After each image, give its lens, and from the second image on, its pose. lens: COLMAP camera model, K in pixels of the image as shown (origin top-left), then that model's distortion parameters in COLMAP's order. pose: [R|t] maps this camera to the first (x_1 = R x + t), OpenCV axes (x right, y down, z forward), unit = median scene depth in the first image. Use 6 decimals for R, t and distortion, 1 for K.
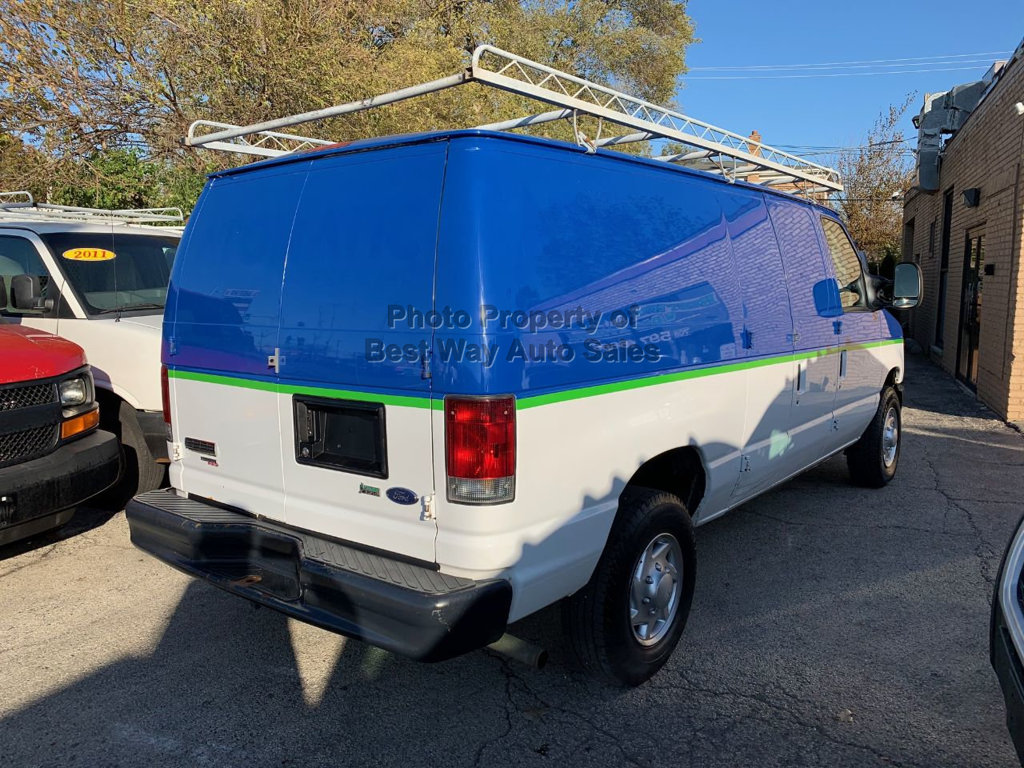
lens RADIAL K [[805.2, 0, 512.0], [0, 805.2, 384.0], [0, 0, 1]] dist [-0.003381, 0.001379]
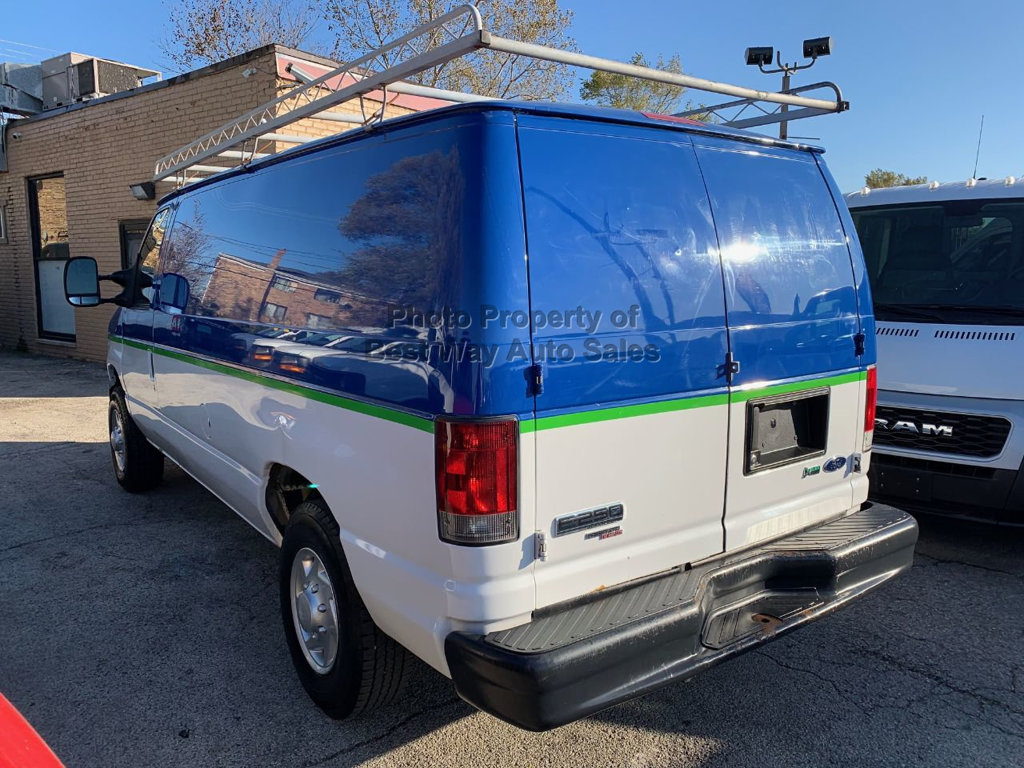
lens RADIAL K [[805.2, 0, 512.0], [0, 805.2, 384.0], [0, 0, 1]] dist [-0.003381, 0.001379]
pose [[0.241822, -0.127033, 0.961969, -1.036907], [0.110543, 0.988545, 0.102754, -0.112785], [-0.964003, 0.081491, 0.253095, 0.873335]]
